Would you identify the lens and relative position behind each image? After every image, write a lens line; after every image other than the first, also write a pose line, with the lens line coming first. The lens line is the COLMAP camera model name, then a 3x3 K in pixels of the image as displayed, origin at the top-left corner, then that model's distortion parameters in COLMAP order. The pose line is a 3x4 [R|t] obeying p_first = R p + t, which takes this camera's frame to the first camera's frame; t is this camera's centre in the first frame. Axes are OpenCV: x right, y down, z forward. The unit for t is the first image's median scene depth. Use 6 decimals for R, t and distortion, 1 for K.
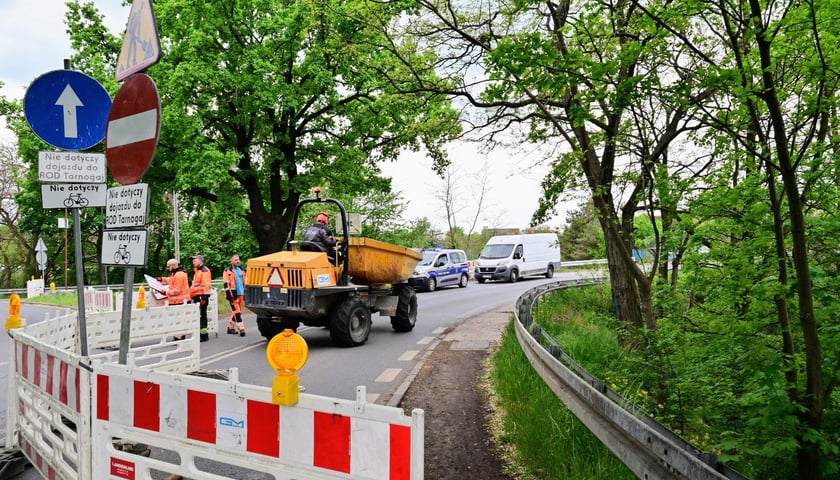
lens RADIAL K [[725.7, 0, 461.9], [0, 725.7, 241.8], [0, 0, 1]] dist [0.003979, -0.007919]
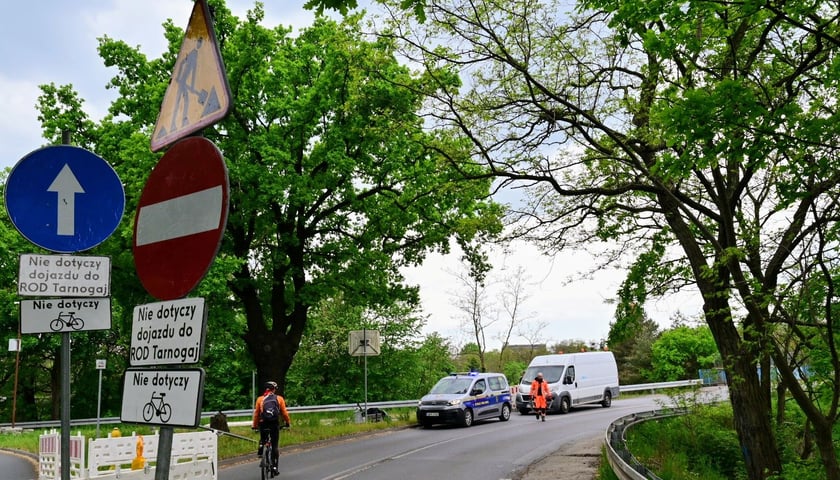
lens RADIAL K [[729.6, 0, 380.9], [0, 729.6, 240.6], [0, 0, 1]] dist [-0.000542, -0.002604]
pose [[0.999933, -0.010822, -0.004150, -0.137668], [0.010079, 0.988683, -0.149681, -0.015957], [0.005723, 0.149629, 0.988726, 0.174996]]
